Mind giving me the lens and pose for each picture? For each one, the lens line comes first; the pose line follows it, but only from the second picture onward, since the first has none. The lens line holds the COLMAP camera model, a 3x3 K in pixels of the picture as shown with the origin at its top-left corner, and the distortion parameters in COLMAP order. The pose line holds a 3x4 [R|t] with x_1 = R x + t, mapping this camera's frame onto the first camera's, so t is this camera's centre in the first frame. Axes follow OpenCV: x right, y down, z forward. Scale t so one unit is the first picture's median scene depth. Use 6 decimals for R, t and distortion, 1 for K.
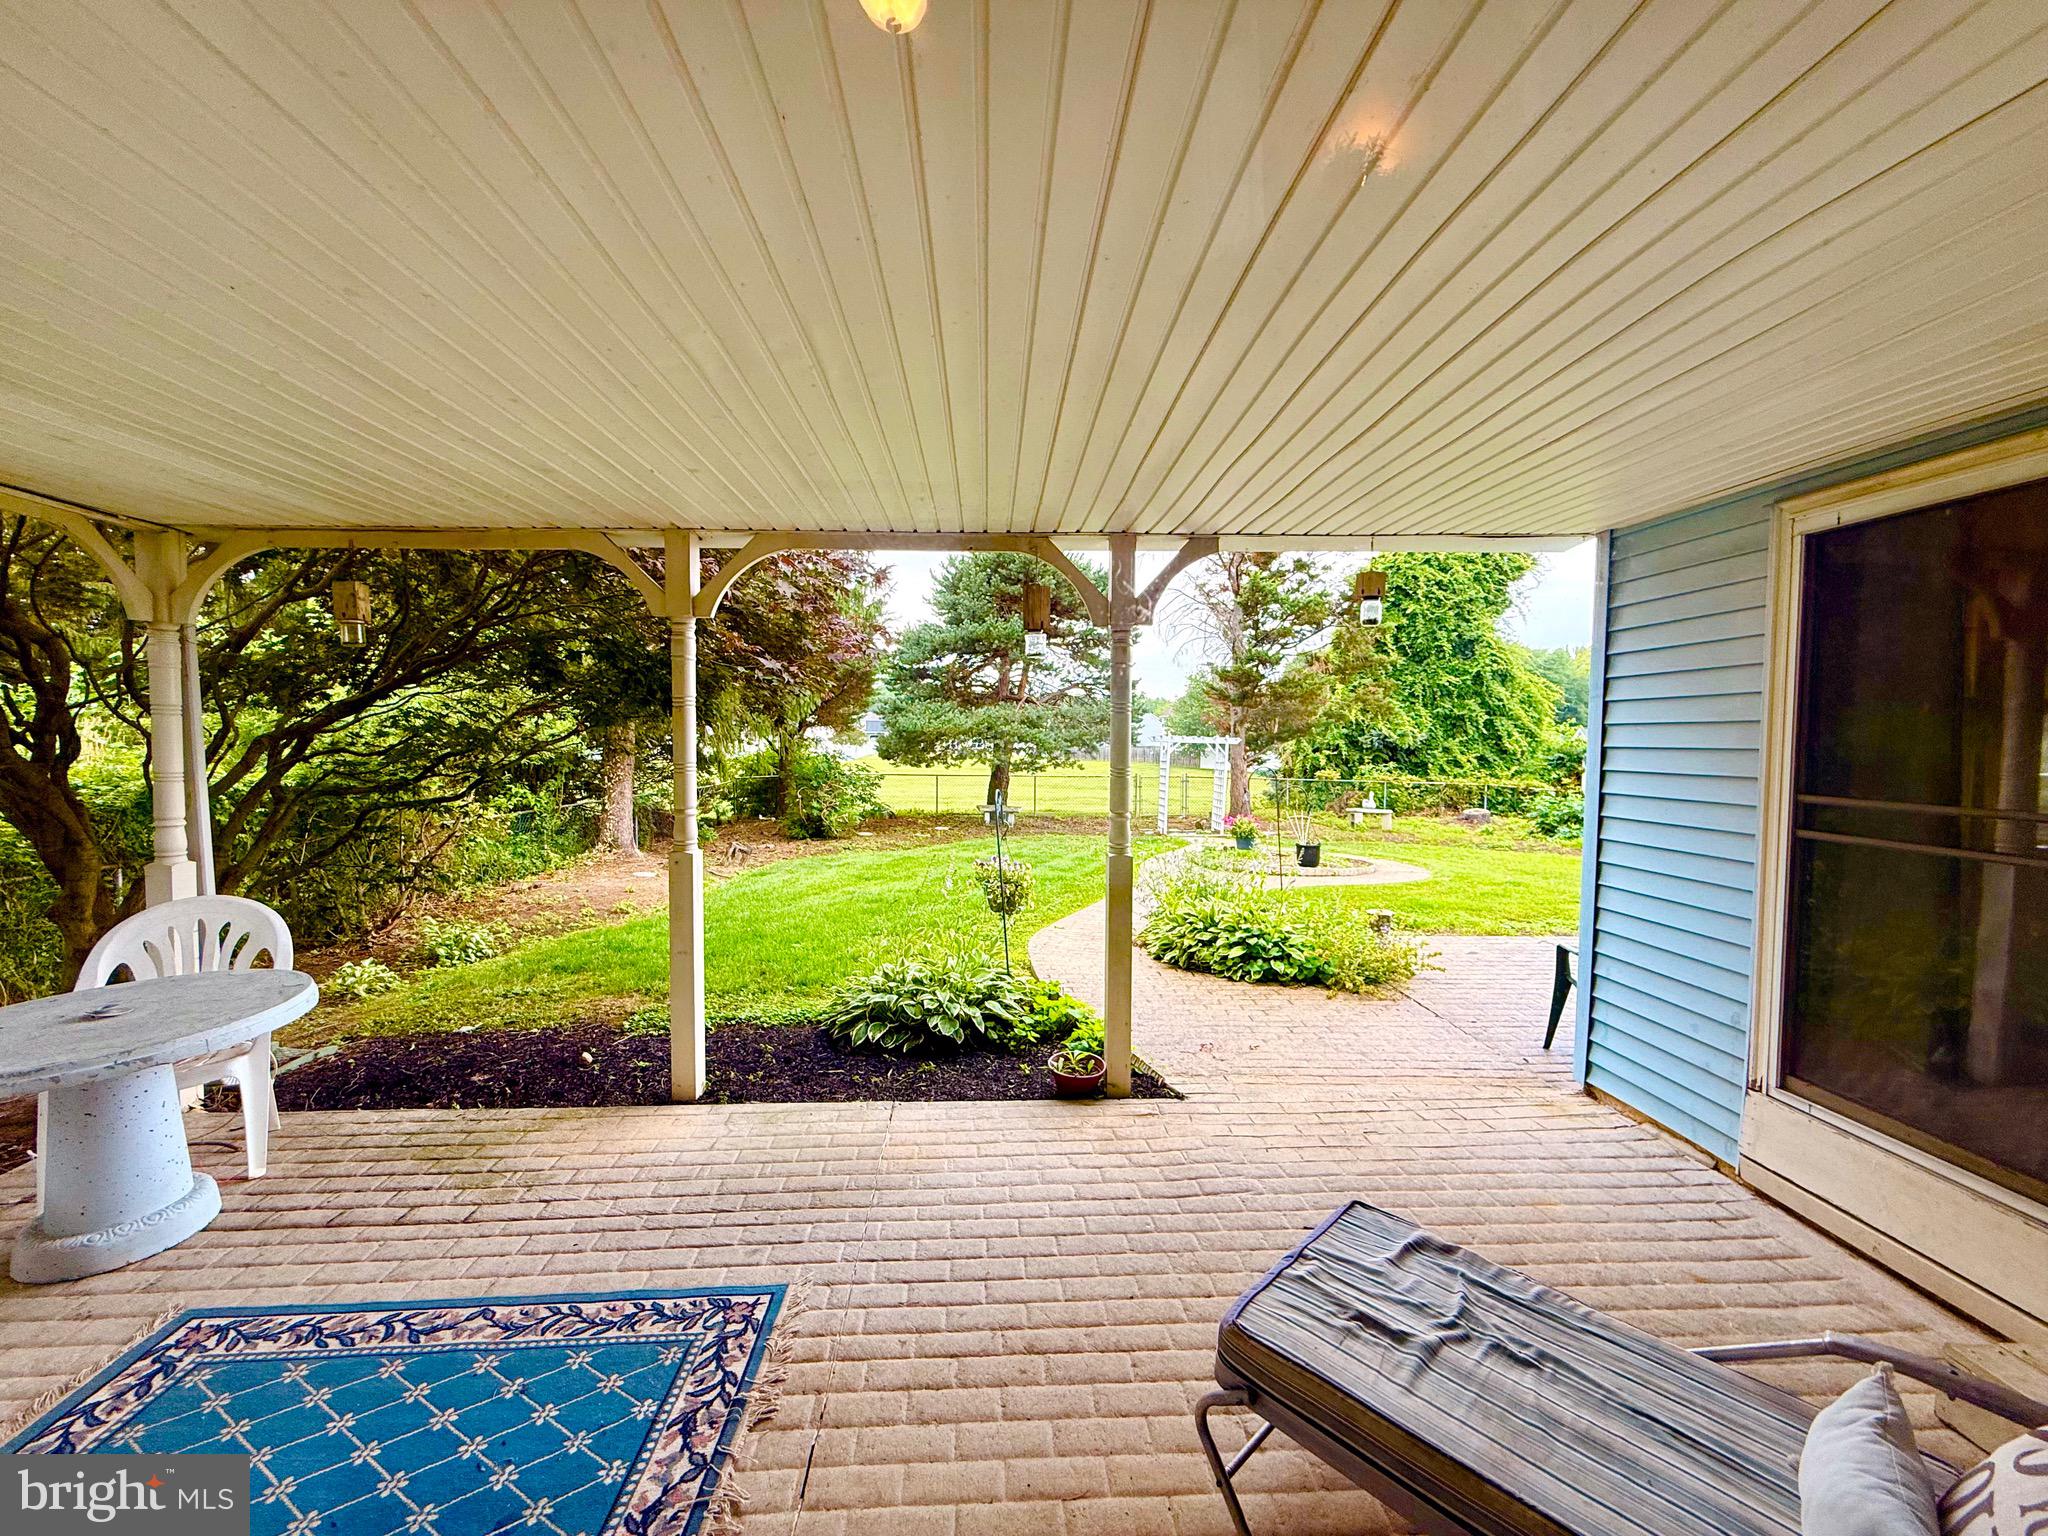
lens RADIAL K [[818.7, 0, 1021.9], [0, 818.7, 773.1], [0, 0, 1]] dist [-0.000034, -0.000022]
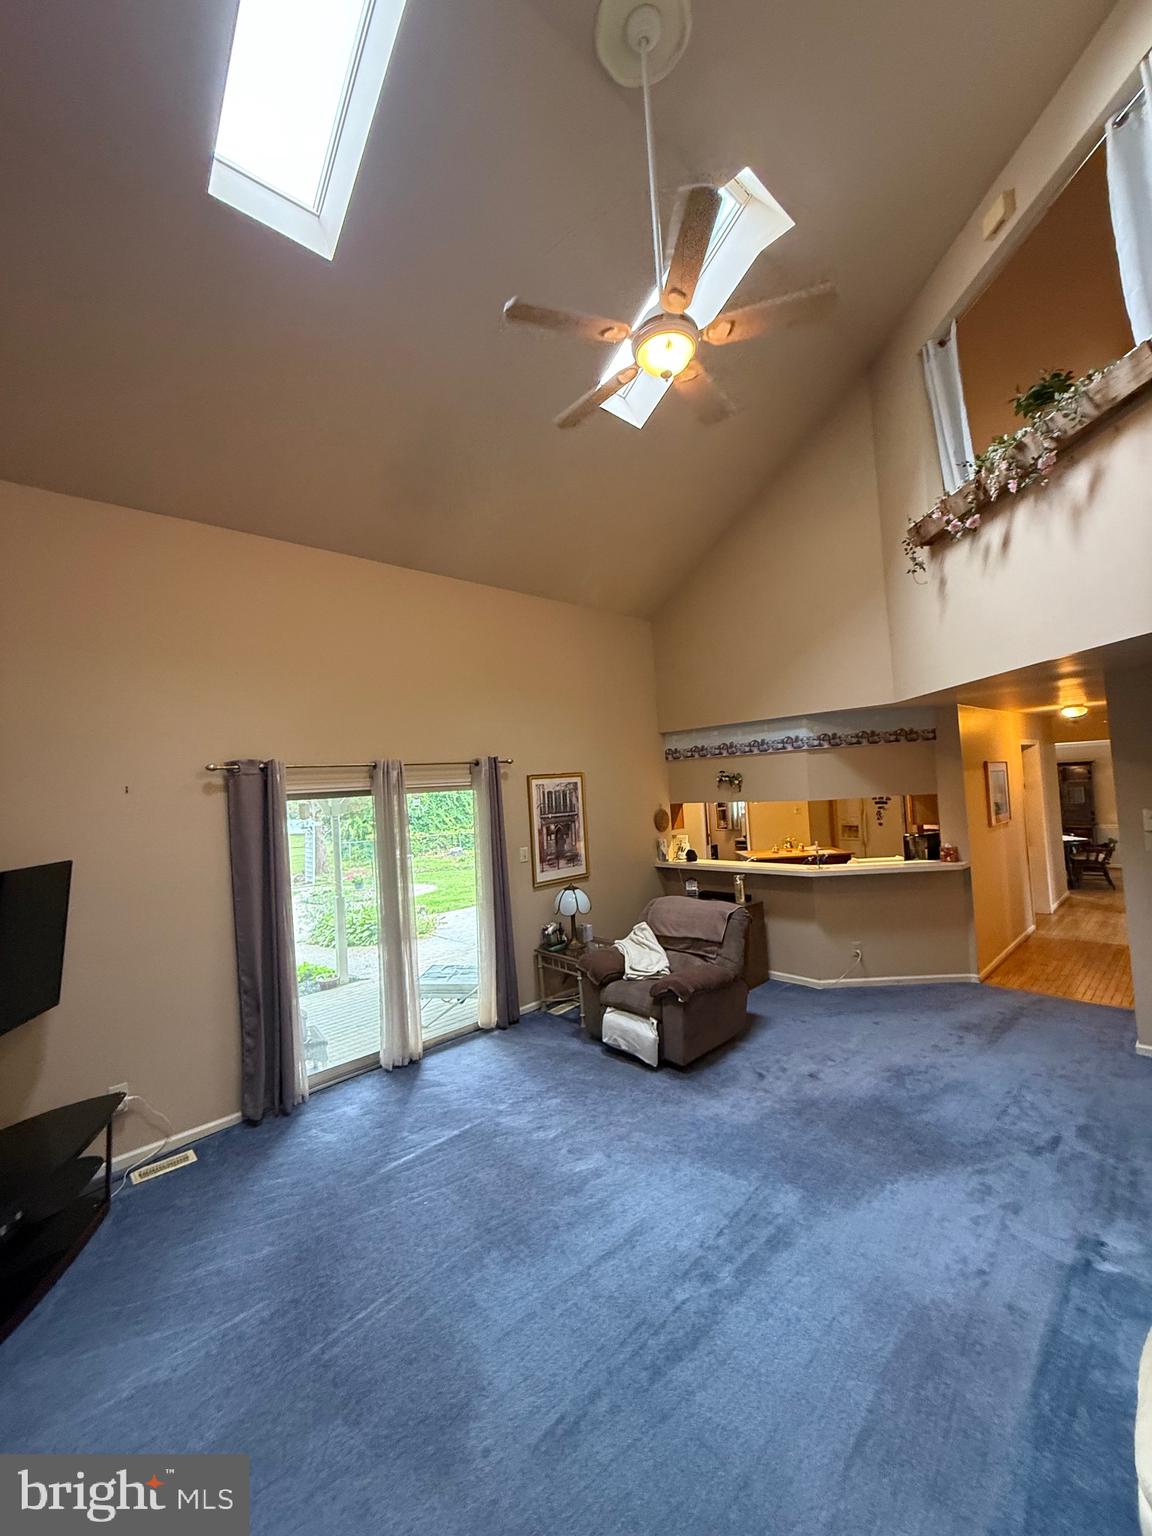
lens RADIAL K [[614.0, 0, 577.6], [0, 614.0, 763.0], [0, 0, 1]] dist [-0.000034, -0.000022]
pose [[0.759836, -0.026647, 0.649568, -0.105540], [0.092323, 0.993456, -0.067241, -0.023757], [-0.643526, 0.111063, 0.757324, -0.200249]]
